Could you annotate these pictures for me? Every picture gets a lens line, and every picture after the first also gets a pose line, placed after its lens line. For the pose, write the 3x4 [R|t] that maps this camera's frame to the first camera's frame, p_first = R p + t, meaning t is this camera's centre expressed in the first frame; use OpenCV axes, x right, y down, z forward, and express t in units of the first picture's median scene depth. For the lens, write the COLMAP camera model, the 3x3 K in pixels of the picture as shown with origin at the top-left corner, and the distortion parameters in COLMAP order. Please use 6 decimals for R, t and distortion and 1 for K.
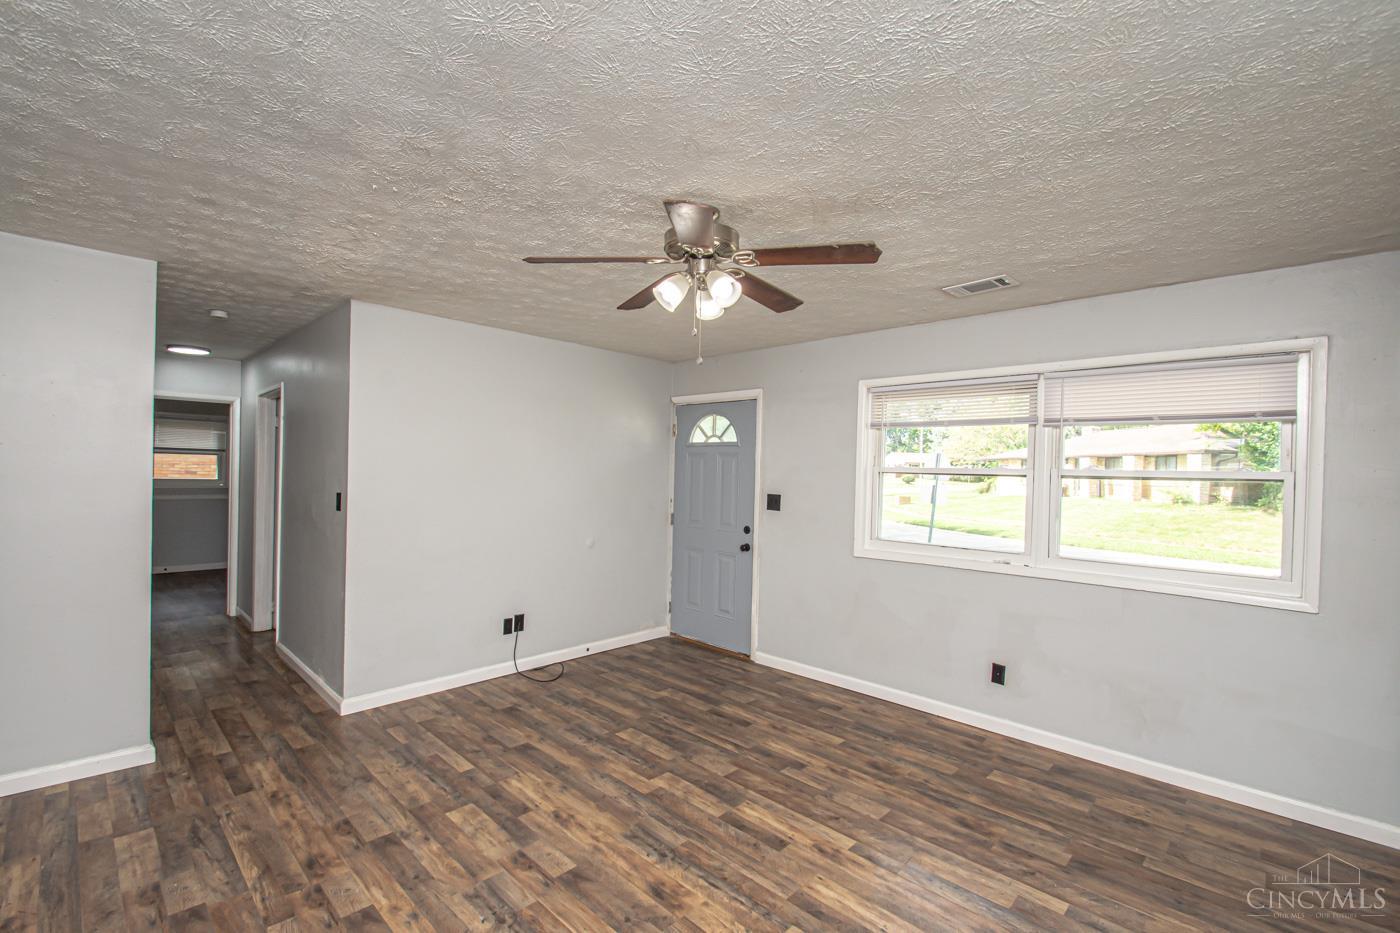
lens RADIAL K [[612.9, 0, 679.4], [0, 612.9, 467.3], [0, 0, 1]] dist [0.001810, -0.009786]
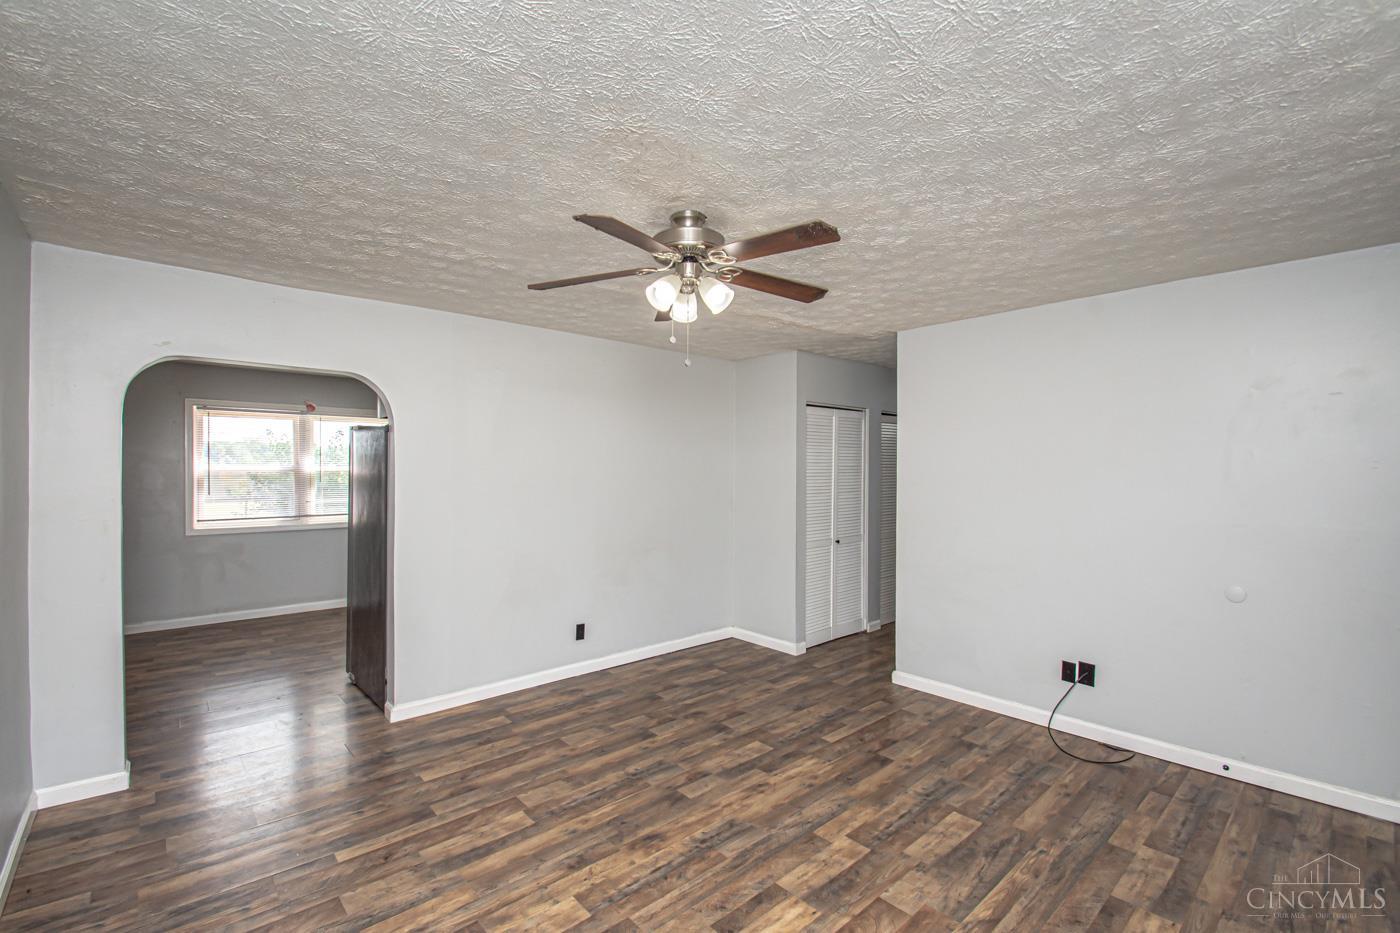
lens RADIAL K [[611.5, 0, 687.9], [0, 611.5, 465.4], [0, 0, 1]] dist [0.003192, -0.010066]
pose [[-0.061494, -0.026607, -0.997753, 0.902142], [-0.000104, 0.999645, -0.026651, 0.020712], [0.998107, -0.001535, -0.061475, 0.912706]]
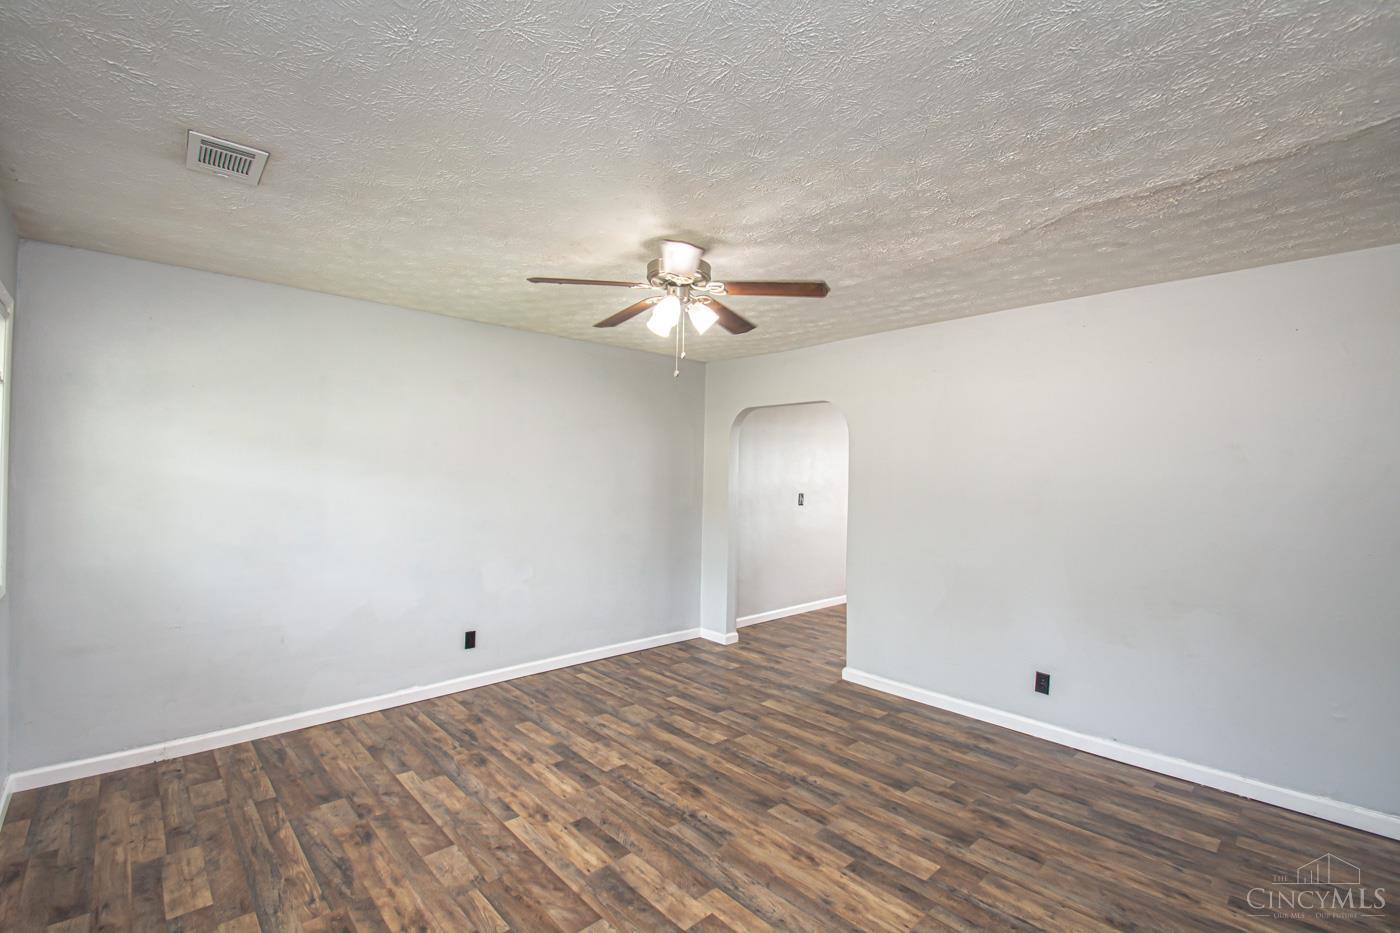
lens RADIAL K [[612.9, 0, 679.4], [0, 612.9, 467.3], [0, 0, 1]] dist [0.001810, -0.009786]
pose [[-0.998123, -0.035440, 0.049942, -0.031272], [-0.036251, 0.999224, -0.015417, 0.019956], [-0.049357, -0.017199, -0.998633, 1.859335]]
